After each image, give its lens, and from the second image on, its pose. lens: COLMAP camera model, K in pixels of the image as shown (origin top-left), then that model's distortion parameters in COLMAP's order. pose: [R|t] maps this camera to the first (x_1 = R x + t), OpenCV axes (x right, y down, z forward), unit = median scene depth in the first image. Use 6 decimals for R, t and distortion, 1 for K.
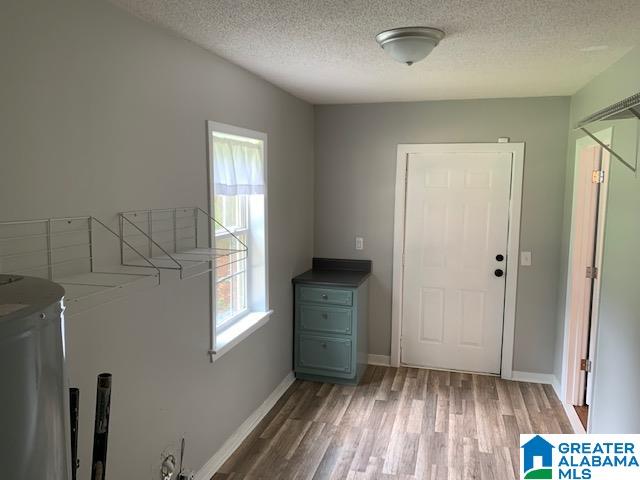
lens RADIAL K [[481.5, 0, 319.3], [0, 481.5, 238.1], [0, 0, 1]] dist [0.000041, -0.040922]
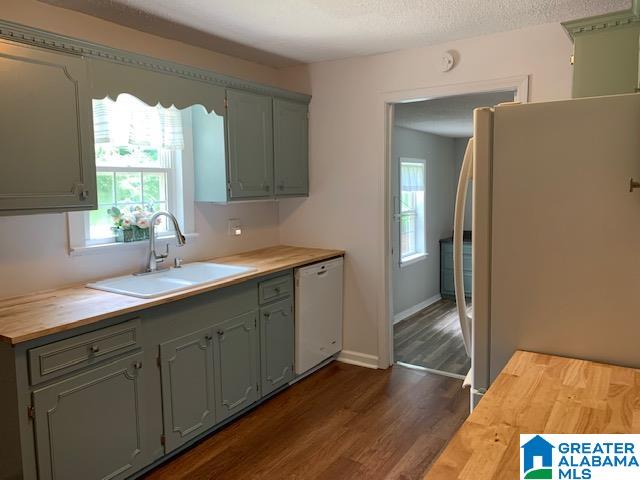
lens RADIAL K [[481.5, 0, 319.3], [0, 481.5, 236.5], [0, 0, 1]] dist [0.000041, -0.040922]
pose [[0.951373, -0.002376, -0.308031, 0.085104], [-0.002972, 0.999853, -0.016891, 0.133474], [0.308026, 0.016985, 0.951226, -1.016279]]
